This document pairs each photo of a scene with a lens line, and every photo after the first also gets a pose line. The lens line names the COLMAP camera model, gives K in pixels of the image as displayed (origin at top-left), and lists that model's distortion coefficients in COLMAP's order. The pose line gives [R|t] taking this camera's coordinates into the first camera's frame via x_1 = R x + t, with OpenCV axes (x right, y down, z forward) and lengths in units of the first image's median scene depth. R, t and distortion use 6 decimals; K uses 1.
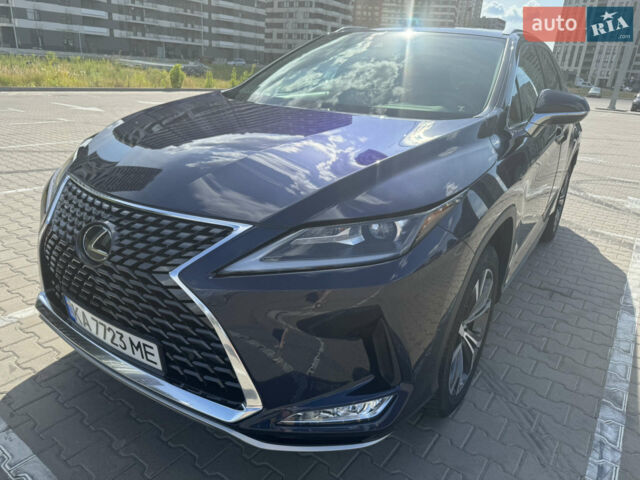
lens RADIAL K [[451.7, 0, 312.5], [0, 451.7, 241.0], [0, 0, 1]] dist [-0.001510, -0.002187]
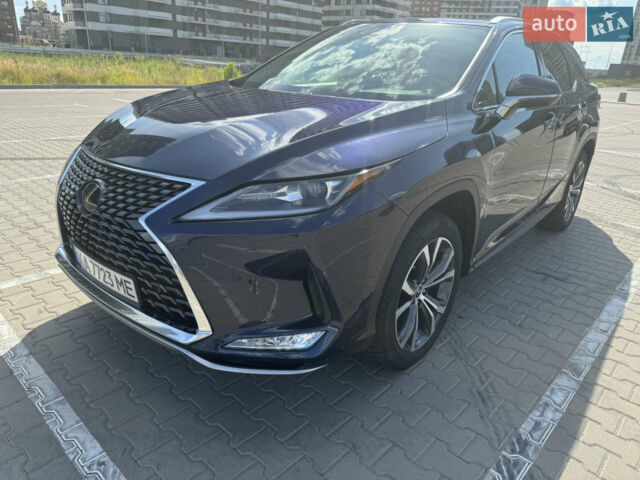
lens RADIAL K [[446.7, 0, 312.8], [0, 446.7, 240.3], [0, 0, 1]] dist [0.026975, -0.034309]
pose [[0.993337, 0.031947, -0.110730, 0.219673], [-0.031349, 0.999483, 0.007140, 0.079366], [0.110901, -0.003622, 0.993825, -0.124471]]
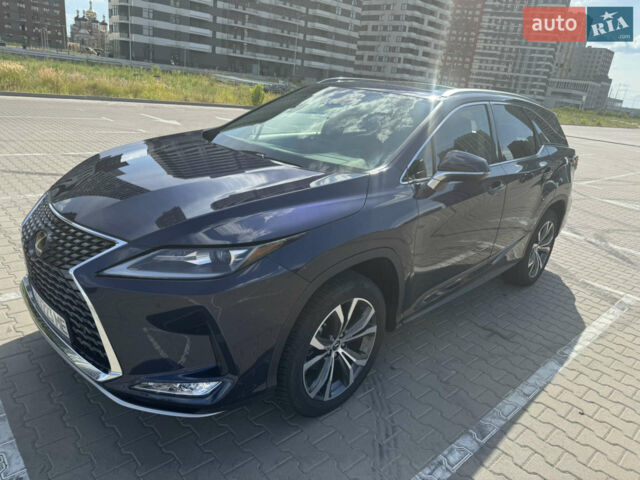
lens RADIAL K [[446.7, 0, 312.8], [0, 446.7, 240.3], [0, 0, 1]] dist [0.026975, -0.034309]
pose [[0.981776, 0.103368, -0.159472, 0.495360], [-0.109510, 0.993527, -0.030192, -0.047509], [0.155319, 0.047106, 0.986741, -0.220942]]
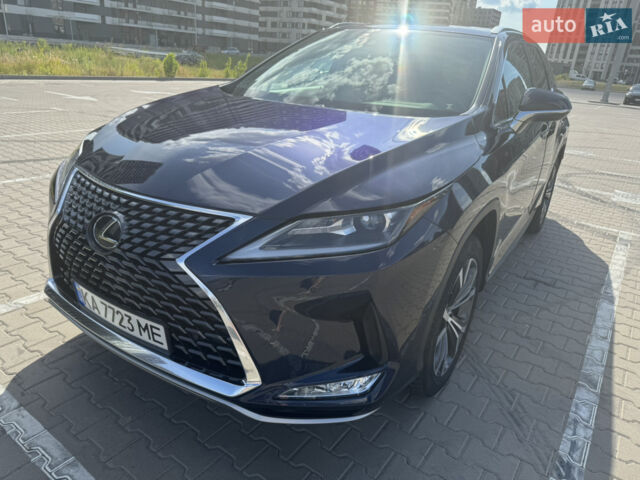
lens RADIAL K [[451.3, 0, 310.8], [0, 451.3, 240.6], [0, 0, 1]] dist [0.002454, -0.004934]
pose [[0.999926, 0.005220, 0.010949, -0.003729], [-0.005431, 0.999797, 0.019384, 0.001460], [-0.010845, -0.019442, 0.999752, -0.065864]]
